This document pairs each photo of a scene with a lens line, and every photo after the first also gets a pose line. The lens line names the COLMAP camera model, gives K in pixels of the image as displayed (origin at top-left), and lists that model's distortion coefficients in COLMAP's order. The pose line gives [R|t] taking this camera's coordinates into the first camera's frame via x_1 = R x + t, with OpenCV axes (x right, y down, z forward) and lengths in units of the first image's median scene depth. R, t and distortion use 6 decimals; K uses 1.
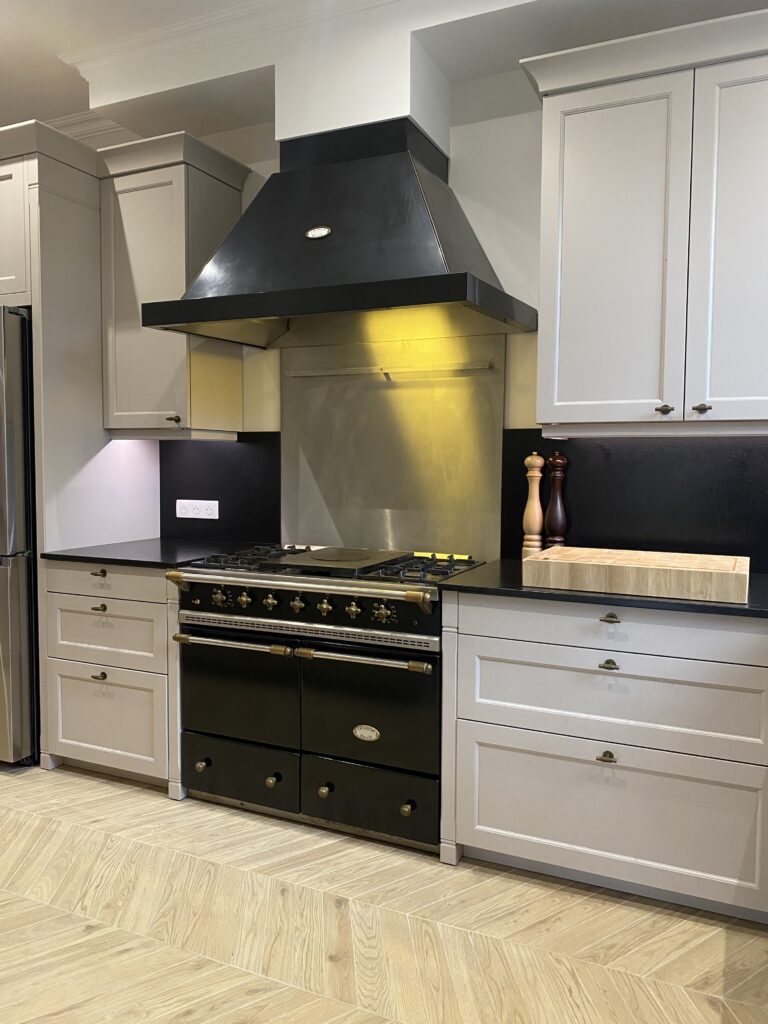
lens RADIAL K [[773.3, 0, 380.2], [0, 773.3, 504.3], [0, 0, 1]] dist [0.075722, -0.122609]
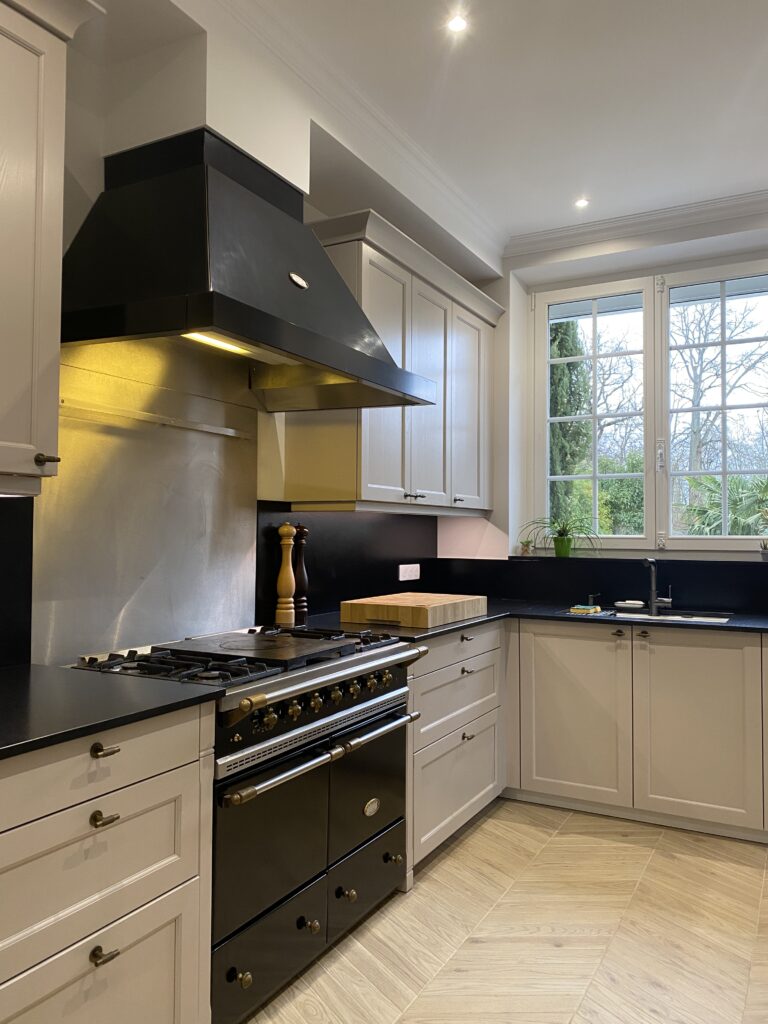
lens RADIAL K [[773.3, 0, 380.2], [0, 773.3, 504.3], [0, 0, 1]] dist [0.075722, -0.122609]
pose [[0.069964, 0.029135, 0.997124, -1.063120], [0.051423, 0.998139, -0.032773, -0.059704], [-0.996223, 0.053568, 0.068336, 0.941855]]
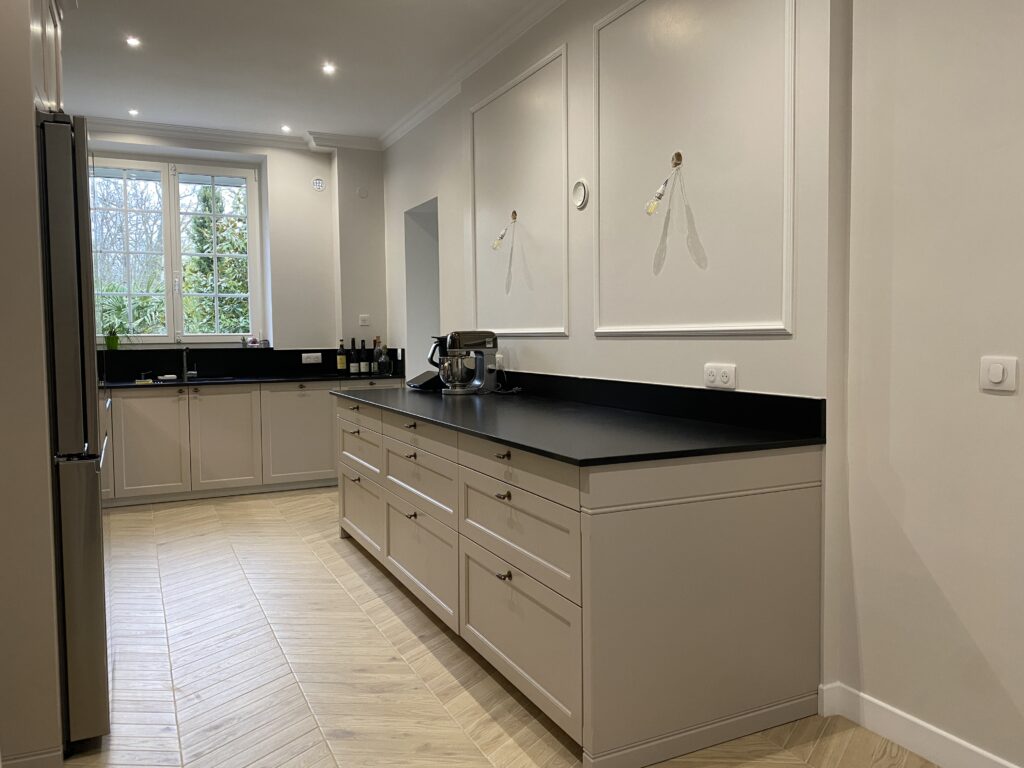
lens RADIAL K [[773.3, 0, 512.6], [0, 773.3, 376.8], [0, 0, 1]] dist [0.075722, -0.122609]
pose [[-0.776529, -0.033154, 0.629209, -1.896486], [0.040731, 0.993885, 0.102637, -0.097731], [-0.628764, 0.105329, -0.770430, 1.807047]]
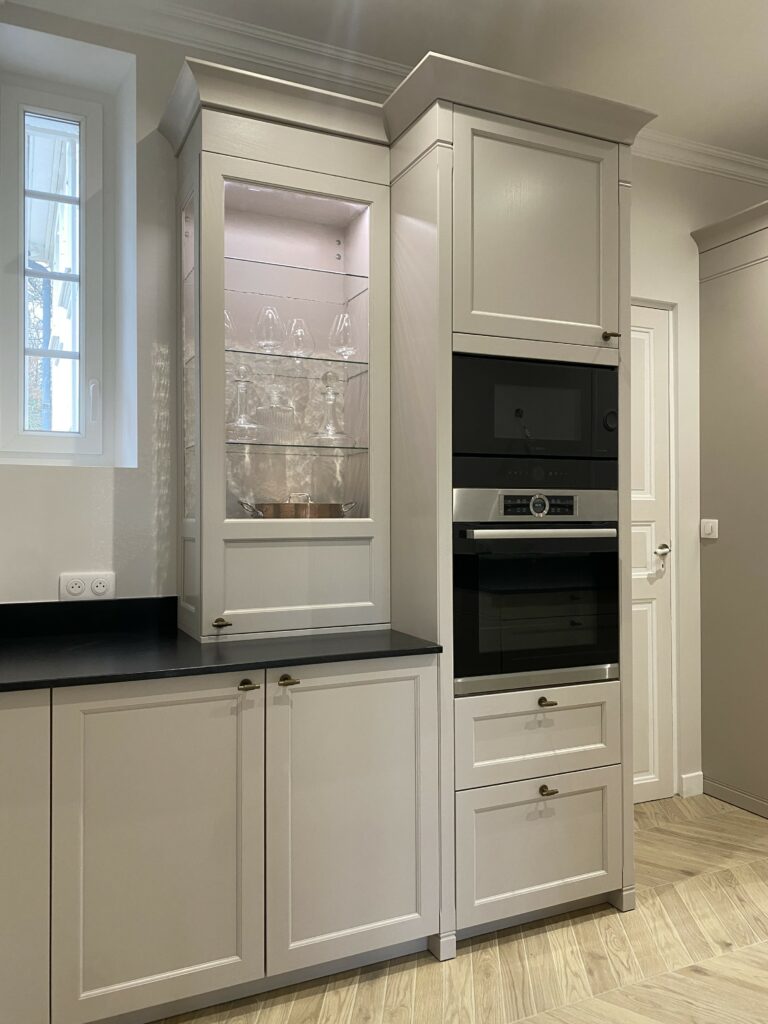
lens RADIAL K [[773.3, 0, 380.2], [0, 773.3, 504.3], [0, 0, 1]] dist [0.075722, -0.122609]
pose [[-0.756022, 0.000412, 0.654546, -0.268581], [0.032942, 0.998756, 0.037421, -0.066969], [-0.653716, 0.049853, -0.755096, 1.134897]]
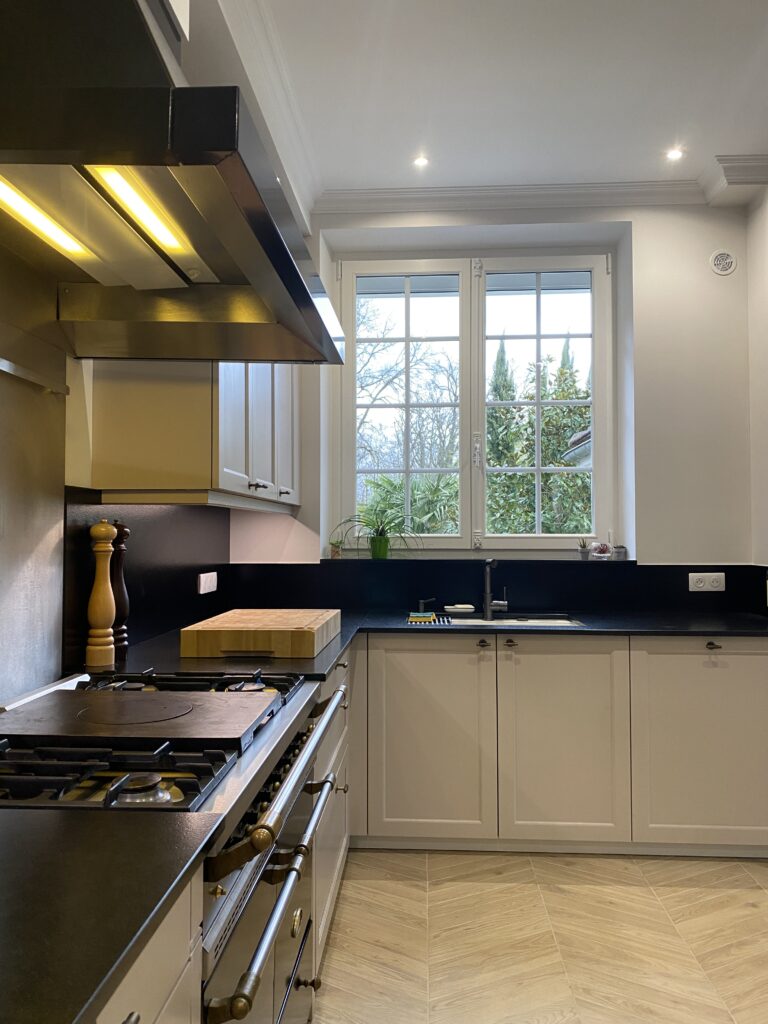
lens RADIAL K [[773.3, 0, 380.2], [0, 773.3, 504.3], [0, 0, 1]] dist [0.075722, -0.122609]
pose [[-0.368778, 0.027209, 0.929119, -0.735034], [0.050123, 0.998699, -0.009352, -0.072825], [-0.928165, 0.043122, -0.369662, 1.227333]]
